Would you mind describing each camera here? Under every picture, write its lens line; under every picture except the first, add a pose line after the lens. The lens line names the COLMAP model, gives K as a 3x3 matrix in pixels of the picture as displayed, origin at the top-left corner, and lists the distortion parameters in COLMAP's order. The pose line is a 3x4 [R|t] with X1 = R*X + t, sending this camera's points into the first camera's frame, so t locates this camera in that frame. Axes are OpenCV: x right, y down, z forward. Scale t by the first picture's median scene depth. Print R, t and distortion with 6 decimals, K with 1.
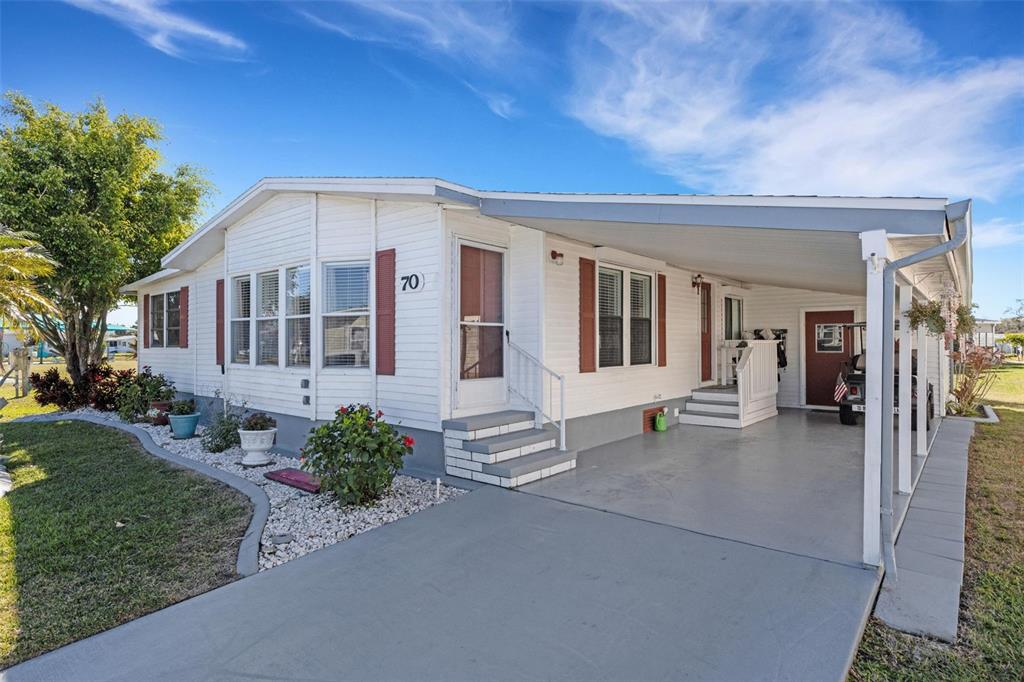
lens RADIAL K [[507.2, 0, 512.0], [0, 507.2, 341.0], [0, 0, 1]] dist [0.002316, -0.000302]
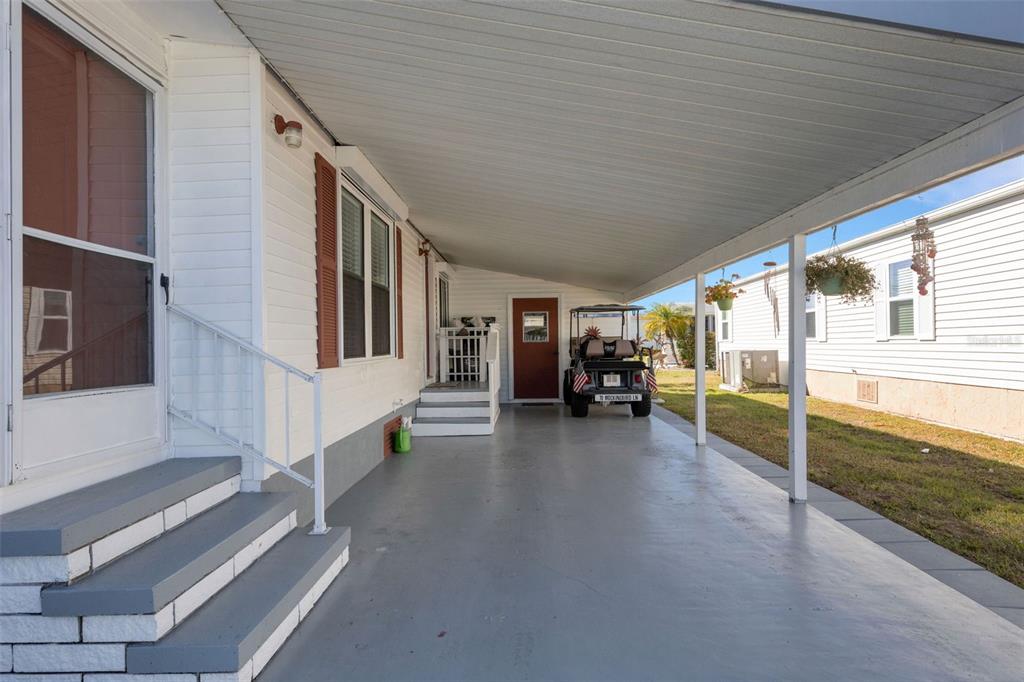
lens RADIAL K [[513.6, 0, 496.2], [0, 513.6, 341.9], [0, 0, 1]] dist [0.001637, 0.000130]
pose [[0.766467, -0.004318, 0.642269, -0.072624], [0.008552, 0.999957, -0.003484, 0.039478], [-0.642227, 0.008163, 0.766471, 0.482807]]
